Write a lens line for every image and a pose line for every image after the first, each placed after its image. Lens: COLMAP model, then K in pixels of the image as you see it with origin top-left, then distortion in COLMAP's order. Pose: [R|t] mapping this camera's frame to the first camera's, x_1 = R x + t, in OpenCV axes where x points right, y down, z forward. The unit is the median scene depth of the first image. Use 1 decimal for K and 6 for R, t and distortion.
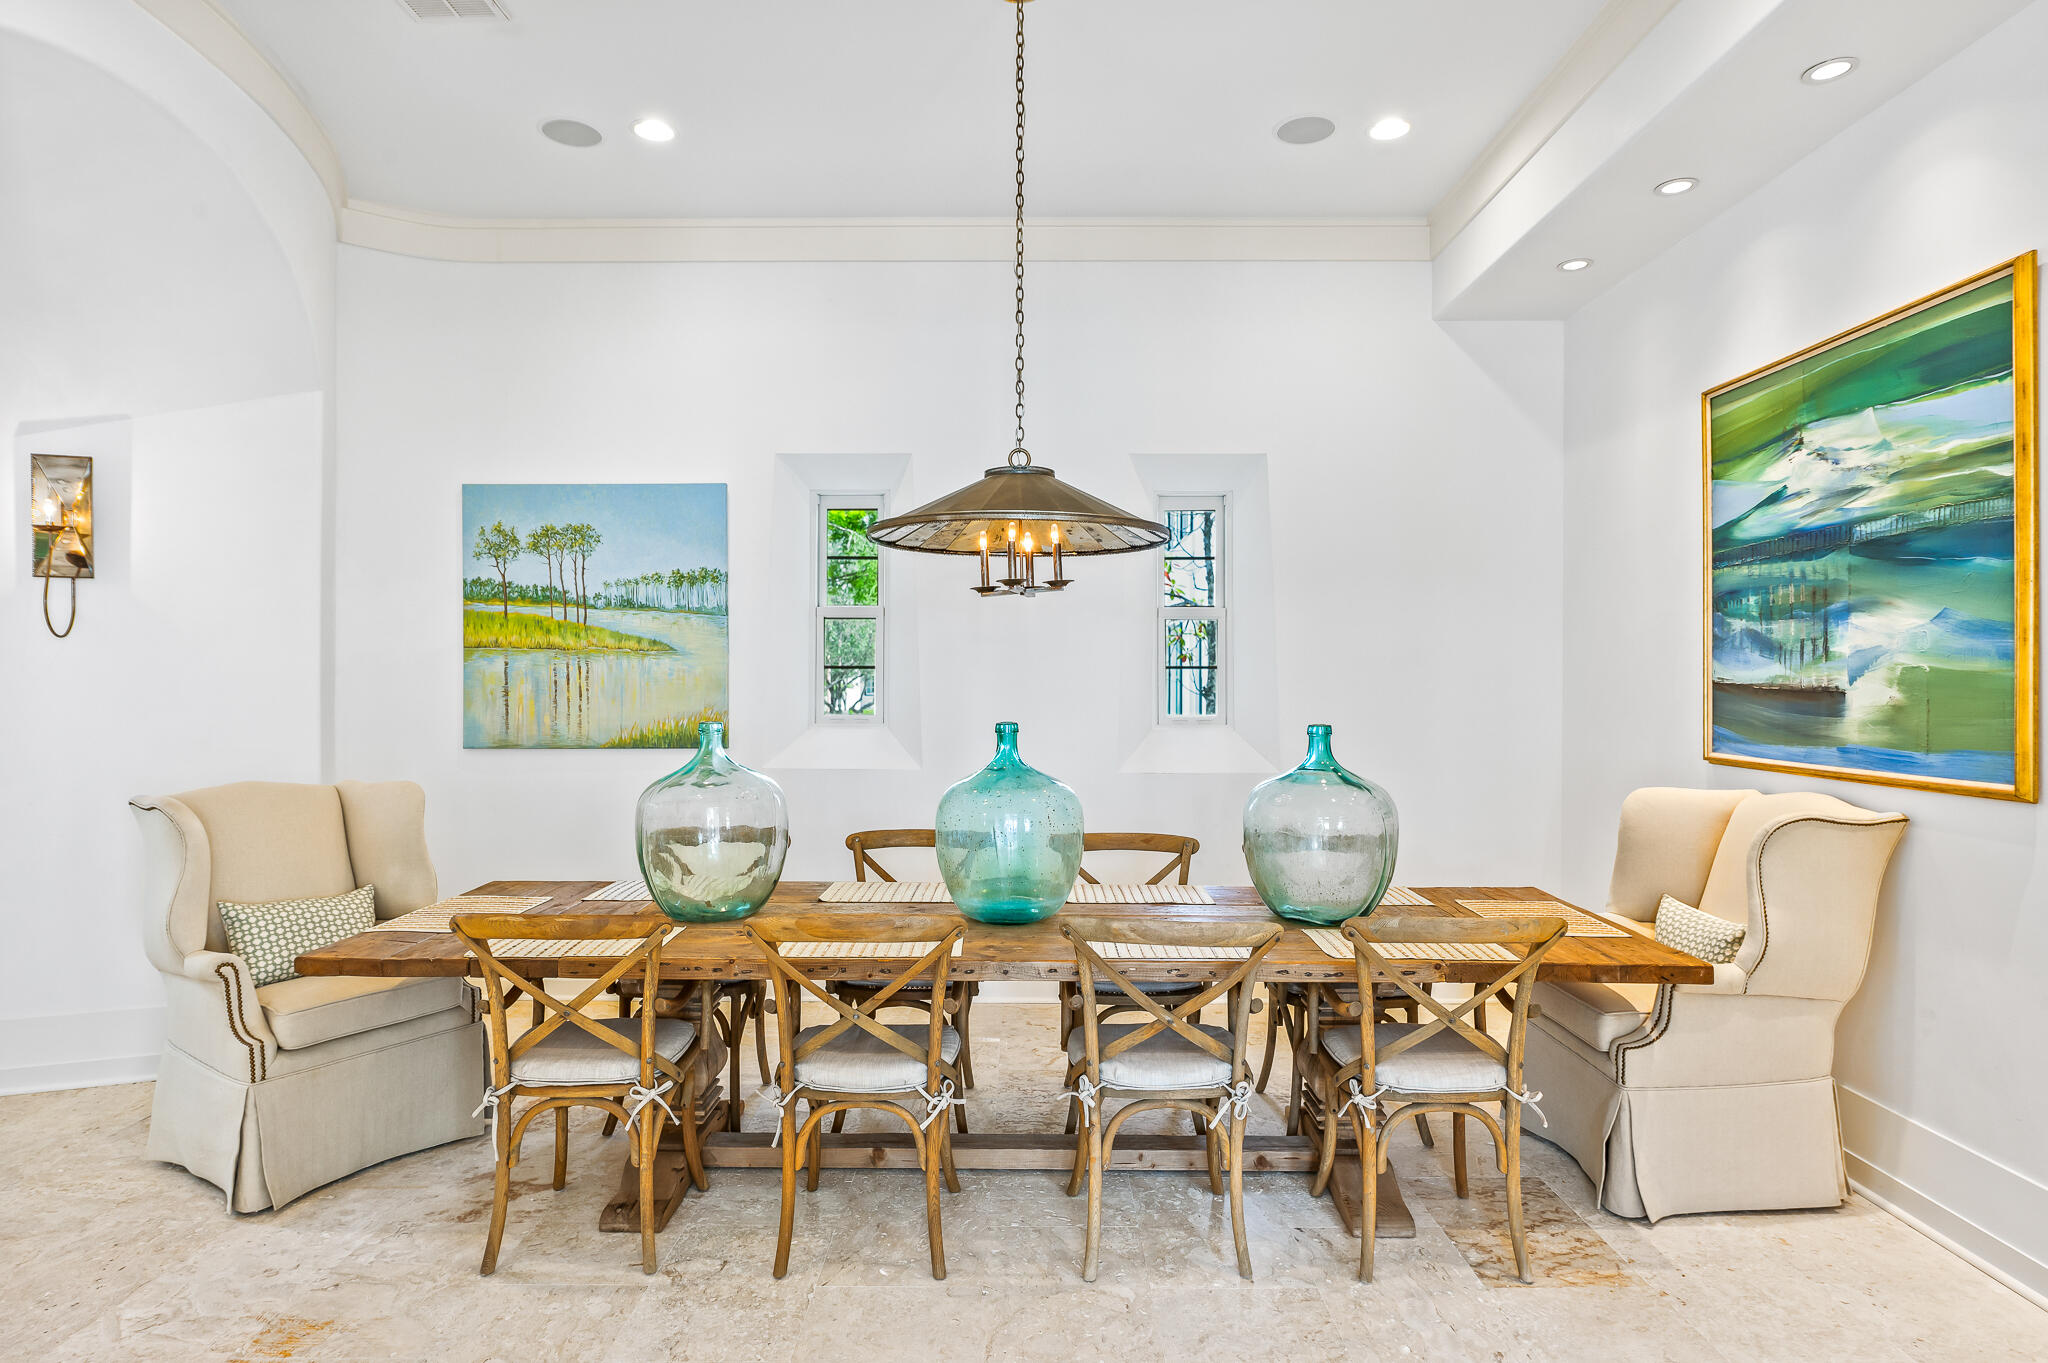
lens RADIAL K [[1130.6, 0, 1026.9], [0, 1130.6, 672.6], [0, 0, 1]] dist [0.000797, -0.002710]
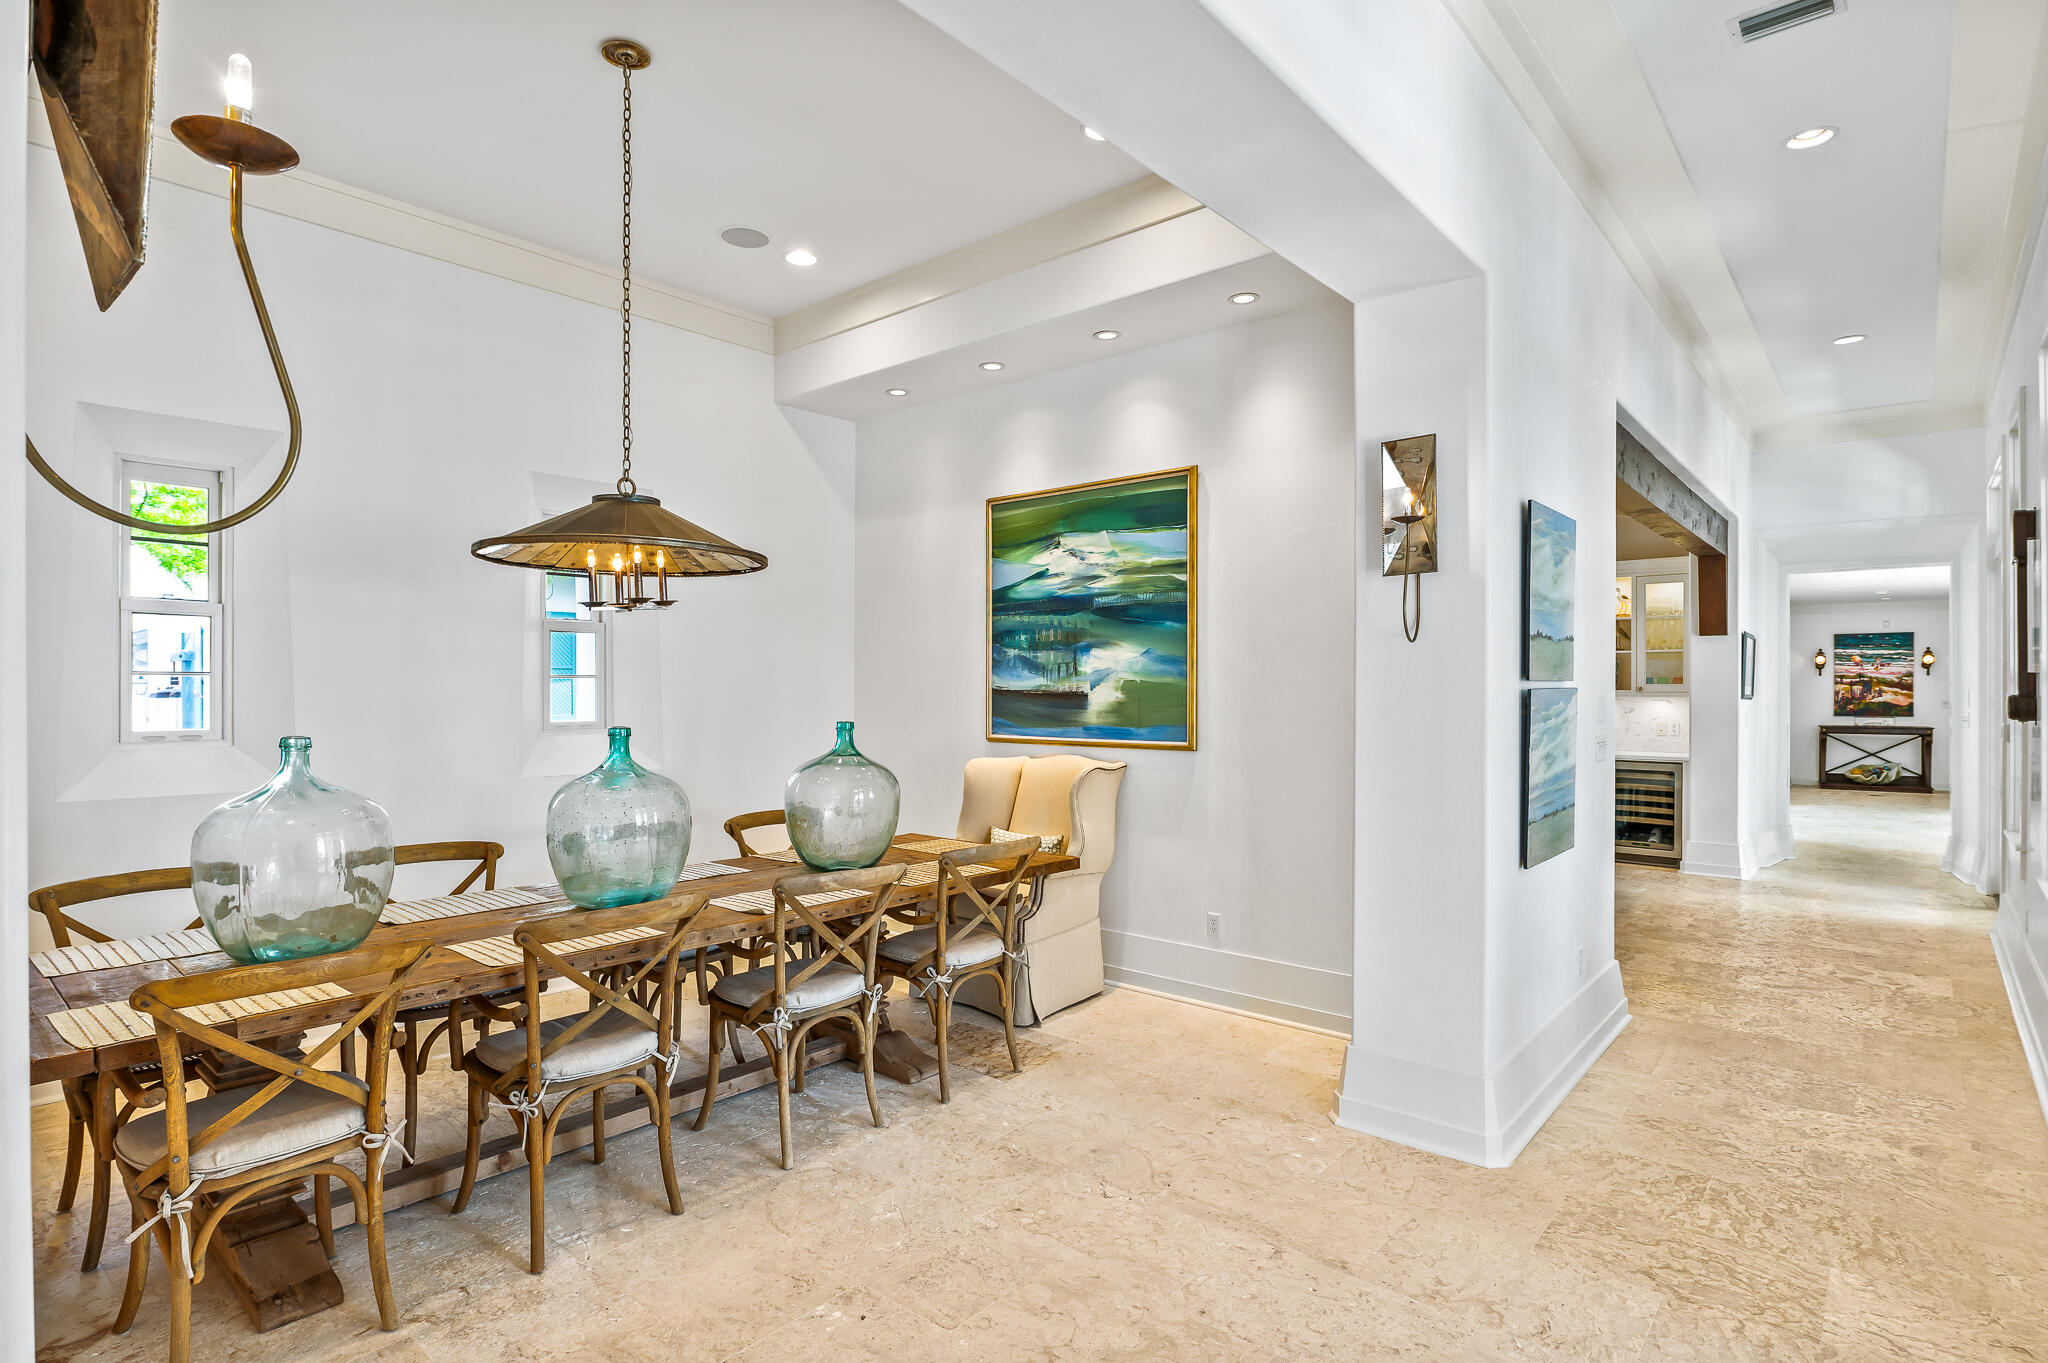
lens RADIAL K [[1048.8, 0, 1025.6], [0, 1048.8, 687.2], [0, 0, 1]] dist [0.003811, 0.001014]
pose [[0.650515, -0.000367, 0.759494, -0.535004], [-0.003705, 0.999986, 0.003656, 0.000569], [-0.759485, -0.005193, 0.650505, 0.040457]]
